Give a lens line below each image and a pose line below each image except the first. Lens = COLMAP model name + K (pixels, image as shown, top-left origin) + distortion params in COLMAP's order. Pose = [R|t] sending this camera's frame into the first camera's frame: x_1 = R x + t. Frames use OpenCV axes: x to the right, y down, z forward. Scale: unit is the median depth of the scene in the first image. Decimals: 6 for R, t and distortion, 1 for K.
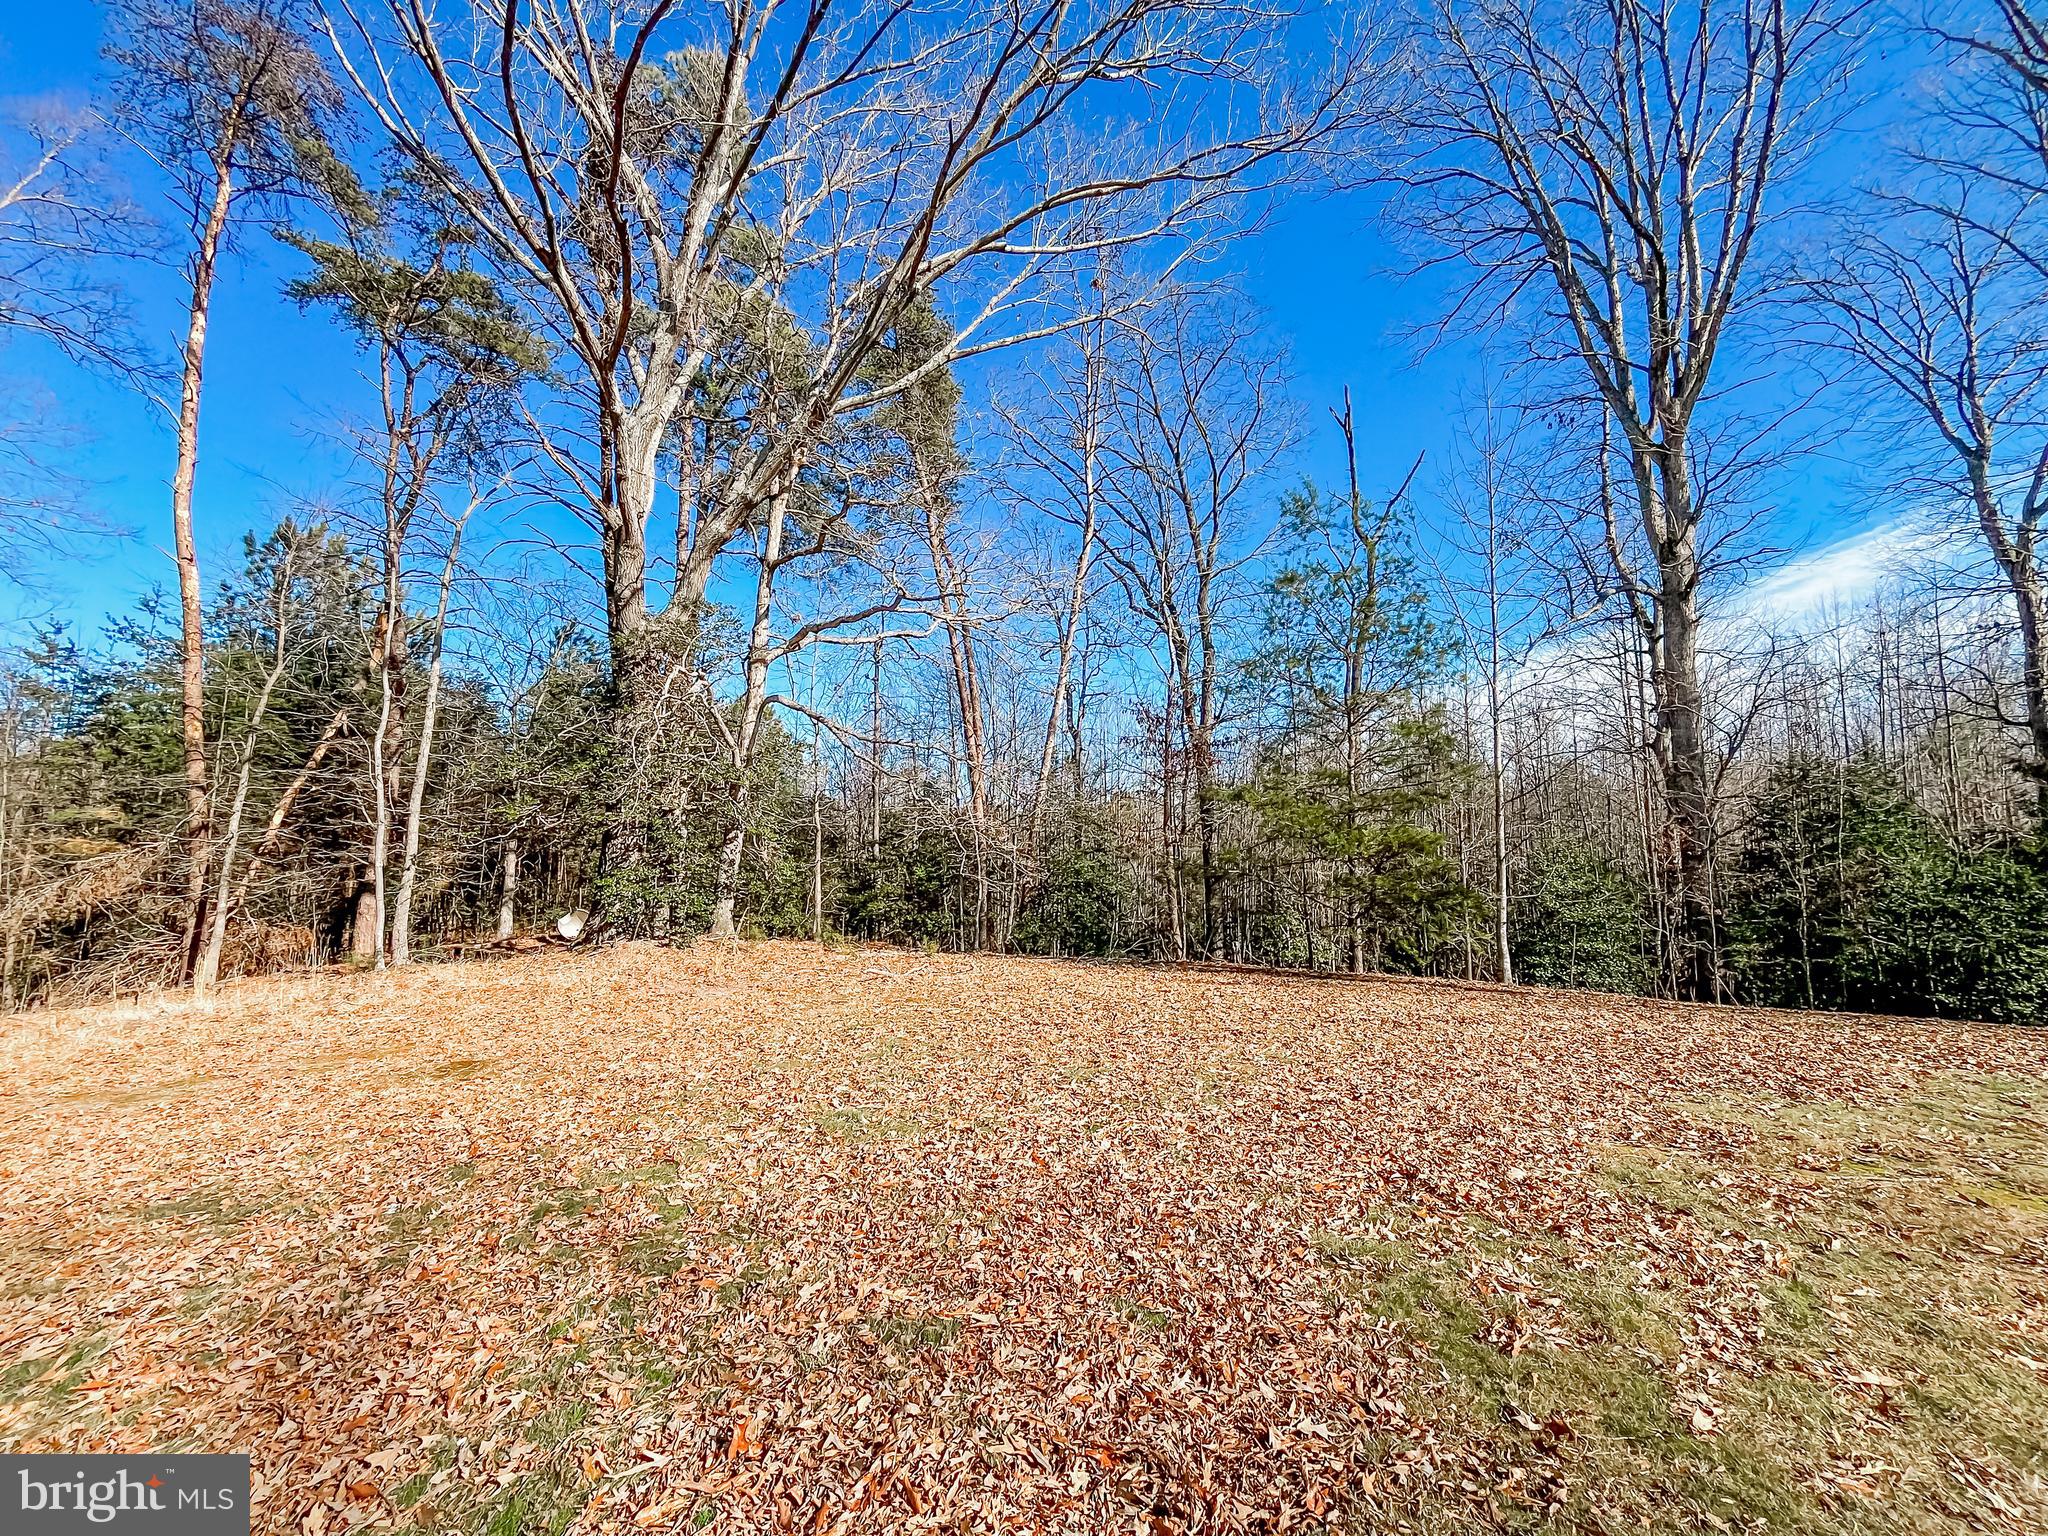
lens RADIAL K [[843.6, 0, 1021.3], [0, 843.6, 768.7], [0, 0, 1]] dist [-0.001201, -0.000498]
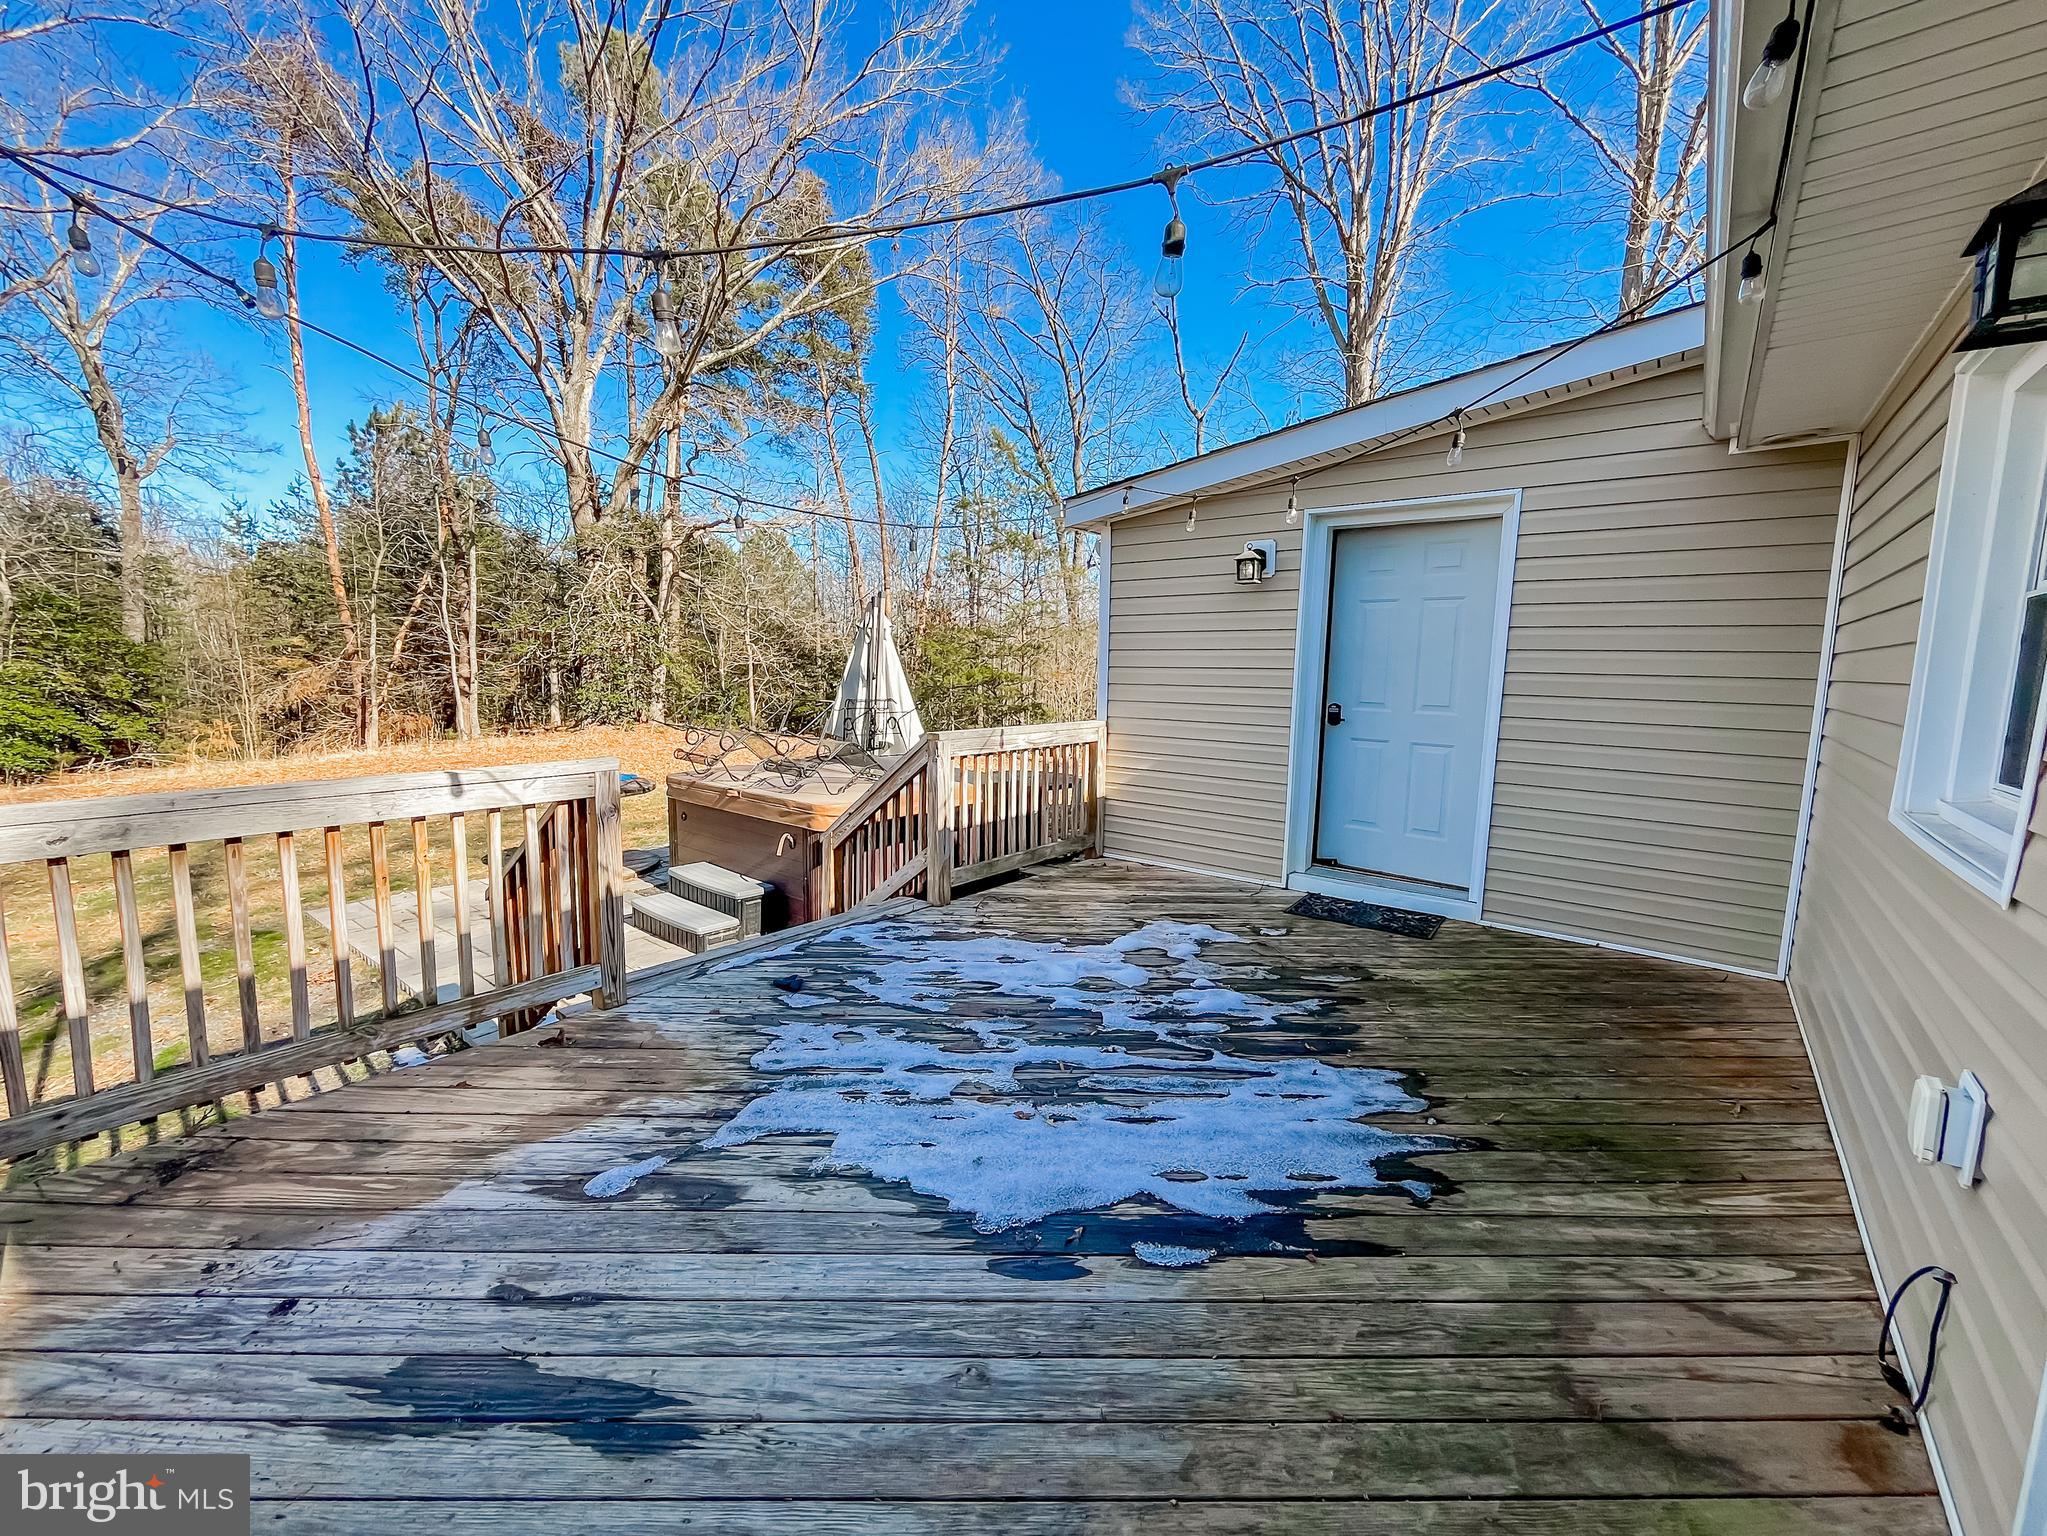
lens RADIAL K [[843.2, 0, 1019.8], [0, 843.2, 763.8], [0, 0, 1]] dist [-0.001201, -0.000498]
pose [[0.993905, 0.023291, -0.107753, 0.454715], [0.000963, 0.975556, 0.219749, -0.074588], [0.110237, -0.218514, 0.969587, -0.453495]]
